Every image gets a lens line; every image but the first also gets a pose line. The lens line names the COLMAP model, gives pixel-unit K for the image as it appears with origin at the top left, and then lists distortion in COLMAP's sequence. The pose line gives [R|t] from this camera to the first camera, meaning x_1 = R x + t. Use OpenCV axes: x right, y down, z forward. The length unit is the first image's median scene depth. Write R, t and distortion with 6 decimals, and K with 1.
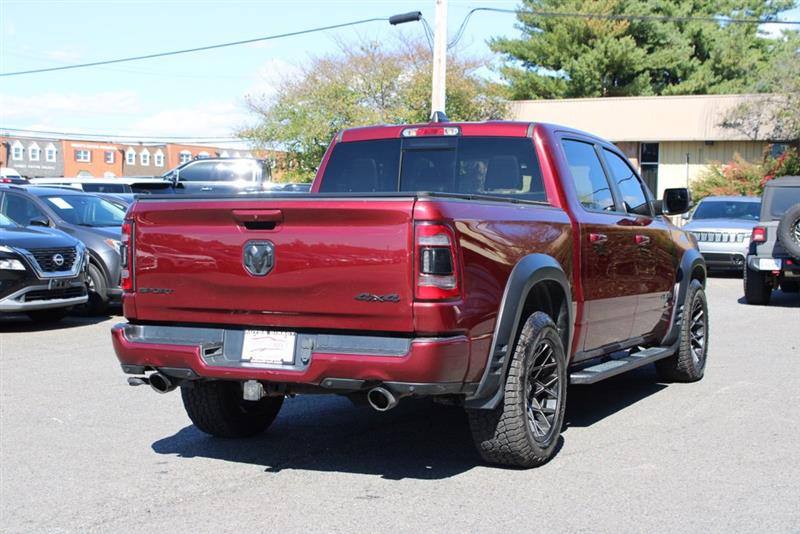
lens RADIAL K [[1286.8, 0, 400.0], [0, 1286.8, 267.0], [0, 0, 1]] dist [-0.008798, -0.034604]
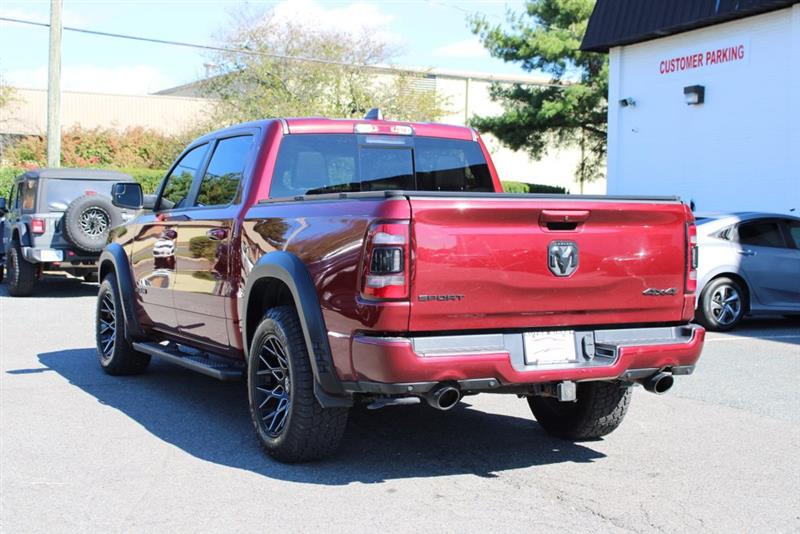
lens RADIAL K [[1286.8, 0, 400.0], [0, 1286.8, 267.0], [0, 0, 1]] dist [-0.008798, -0.034604]
pose [[0.605942, -0.032520, 0.794844, -0.954614], [0.024440, 0.999453, 0.022259, -0.024926], [-0.795133, 0.005939, 0.606406, 0.482113]]
